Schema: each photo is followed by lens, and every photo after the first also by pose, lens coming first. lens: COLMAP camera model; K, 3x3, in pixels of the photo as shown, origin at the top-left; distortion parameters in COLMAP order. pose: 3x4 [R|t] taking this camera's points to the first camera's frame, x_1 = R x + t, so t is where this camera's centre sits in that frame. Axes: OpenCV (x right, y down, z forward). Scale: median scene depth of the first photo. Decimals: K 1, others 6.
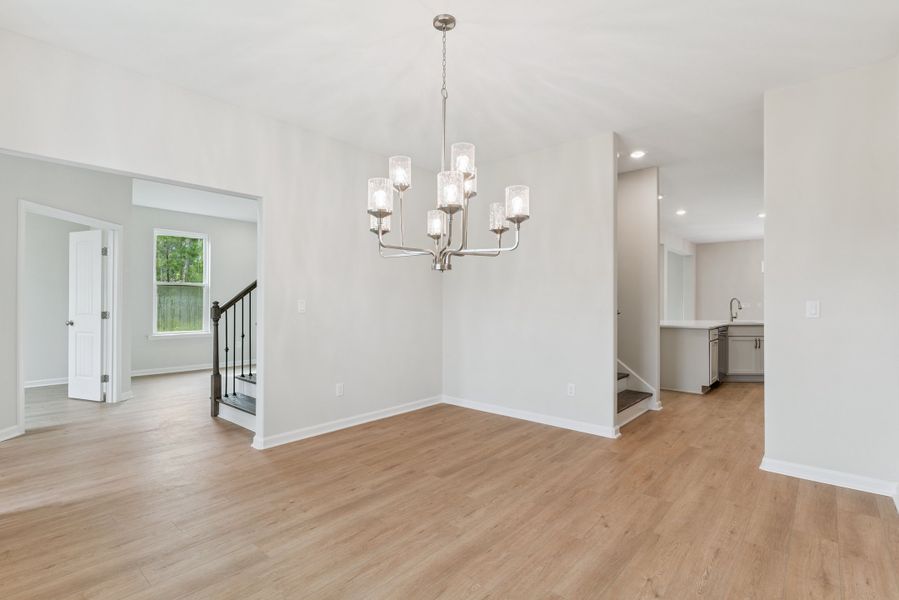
lens RADIAL K [[429.7, 0, 446.0], [0, 429.7, 291.4], [0, 0, 1]] dist [0.025989, -0.000412]
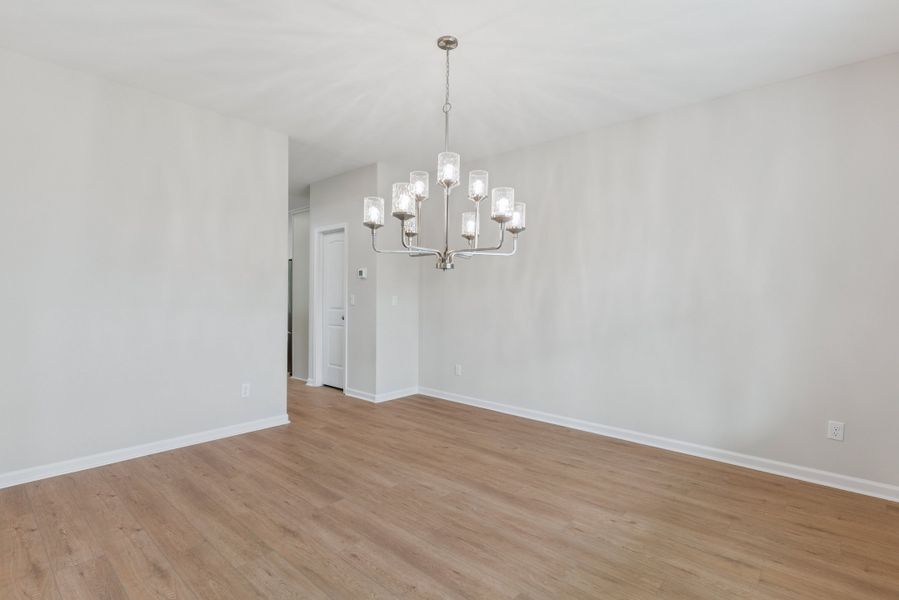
lens RADIAL K [[427.3, 0, 433.9], [0, 427.3, 298.4], [0, 0, 1]] dist [-0.002016, -0.000372]
pose [[0.013796, 0.002091, 0.999903, -0.872742], [-0.033287, 0.999444, -0.001631, 0.023354], [-0.999351, -0.033262, 0.013858, 0.819767]]
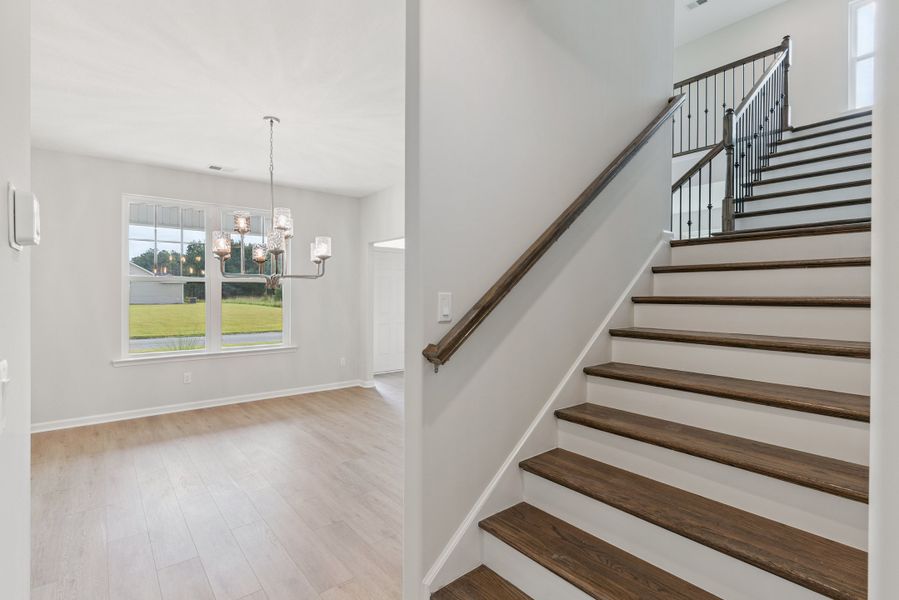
lens RADIAL K [[427.3, 0, 433.9], [0, 427.3, 298.4], [0, 0, 1]] dist [-0.002016, -0.000372]
pose [[-0.176376, 0.010677, -0.984265, 1.060816], [0.024638, 0.999676, 0.006429, -0.006131], [0.984015, -0.023117, -0.176581, 1.454428]]
